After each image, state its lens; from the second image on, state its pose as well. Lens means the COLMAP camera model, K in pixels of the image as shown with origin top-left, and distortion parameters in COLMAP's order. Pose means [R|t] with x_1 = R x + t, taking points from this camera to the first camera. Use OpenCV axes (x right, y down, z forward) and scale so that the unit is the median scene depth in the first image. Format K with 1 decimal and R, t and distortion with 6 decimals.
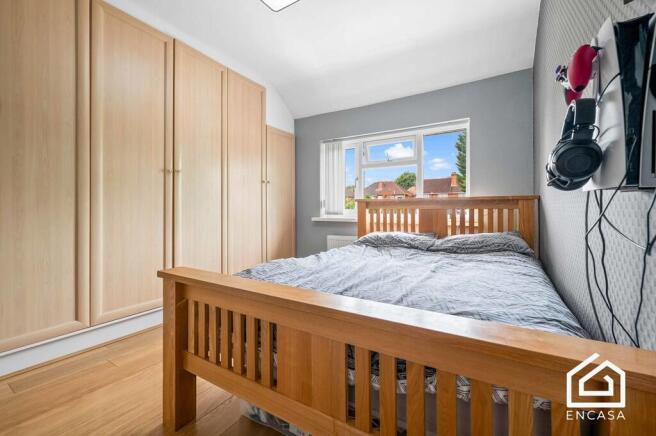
lens RADIAL K [[270.1, 0, 346.3], [0, 270.1, 210.0], [0, 0, 1]] dist [-0.003124, -0.000115]
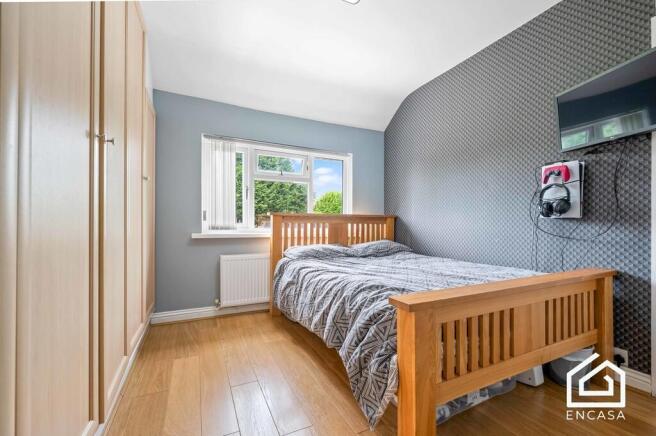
lens RADIAL K [[270.1, 0, 328.2], [0, 270.1, 222.5], [0, 0, 1]] dist [-0.003124, -0.000115]
pose [[0.569605, 0.009490, 0.821864, -0.674264], [-0.006141, 0.999955, -0.007290, 0.000344], [-0.821896, -0.000895, 0.569637, 0.344691]]
